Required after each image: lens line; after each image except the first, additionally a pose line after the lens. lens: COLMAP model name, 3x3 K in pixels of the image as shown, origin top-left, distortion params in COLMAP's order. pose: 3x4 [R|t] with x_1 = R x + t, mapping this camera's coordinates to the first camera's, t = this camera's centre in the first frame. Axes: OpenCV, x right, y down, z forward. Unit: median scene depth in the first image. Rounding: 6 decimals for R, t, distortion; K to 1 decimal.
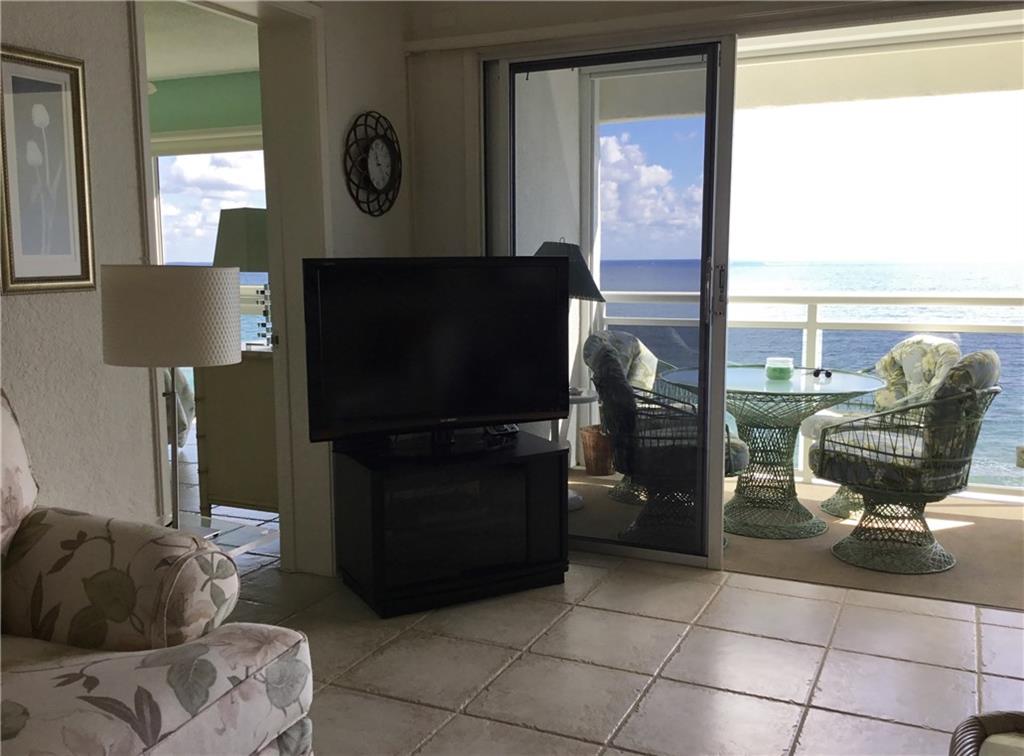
lens RADIAL K [[934.4, 0, 516.5], [0, 934.4, 375.5], [0, 0, 1]] dist [0.138216, -0.283210]
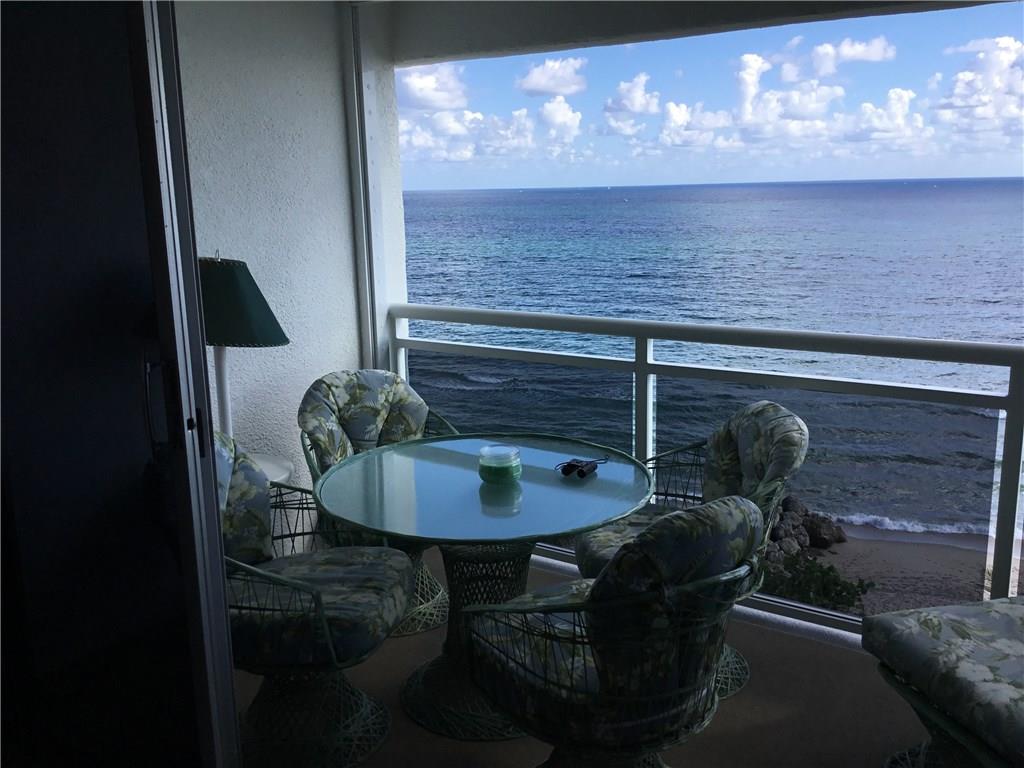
lens RADIAL K [[920.4, 0, 522.8], [0, 920.4, 379.7], [0, 0, 1]] dist [0.139721, -0.247973]
pose [[0.988495, 0.019133, -0.150035, 0.455714], [-0.006357, 0.996346, 0.085176, -0.139829], [0.151117, -0.083242, 0.985005, 0.454475]]
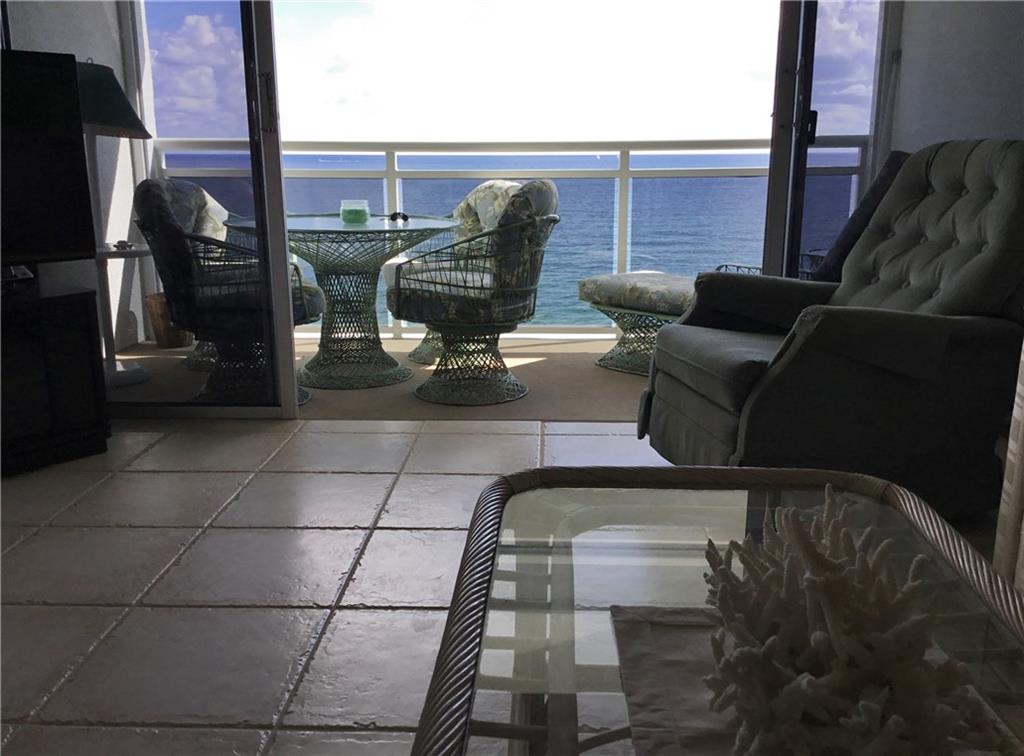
lens RADIAL K [[934.4, 0, 516.5], [0, 934.4, 375.5], [0, 0, 1]] dist [0.138216, -0.283210]
pose [[0.920348, -0.085666, 0.381602, 0.063423], [0.045100, 0.992454, 0.114023, 0.065144], [-0.388491, -0.087730, 0.917267, 0.068207]]
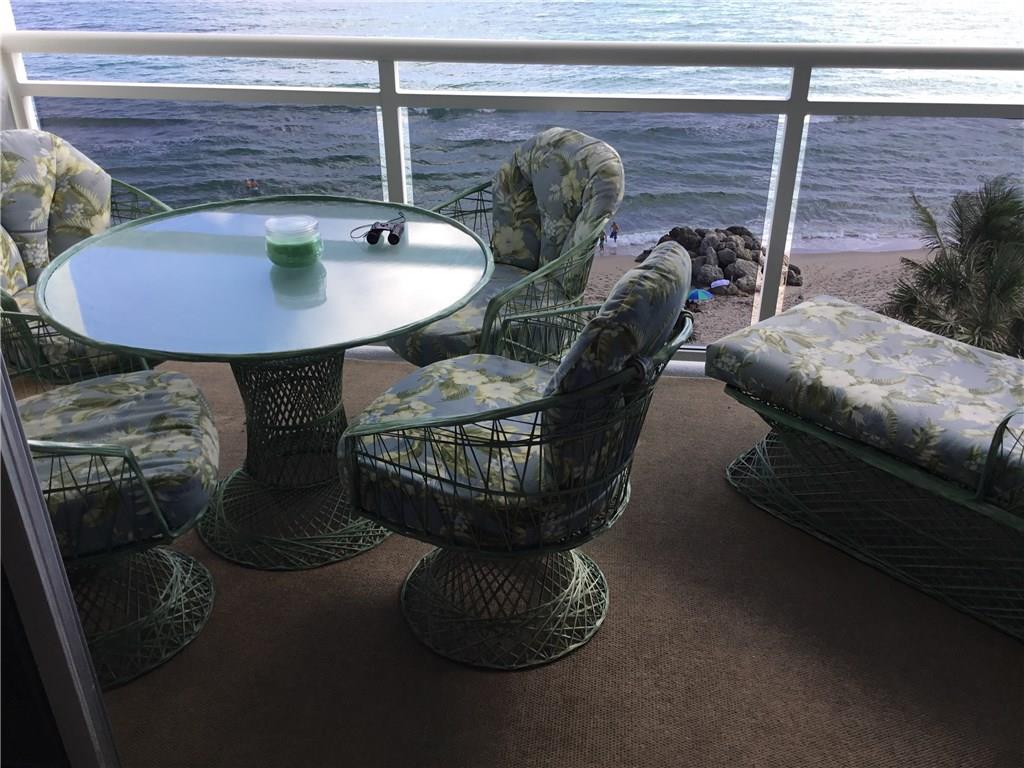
lens RADIAL K [[919.4, 0, 515.6], [0, 919.4, 378.4], [0, 0, 1]] dist [0.142418, -0.286879]
pose [[0.949464, -0.141689, 0.280074, 0.284877], [0.033231, 0.932674, 0.359185, -0.131679], [-0.312111, -0.331727, 0.890250, 0.591260]]
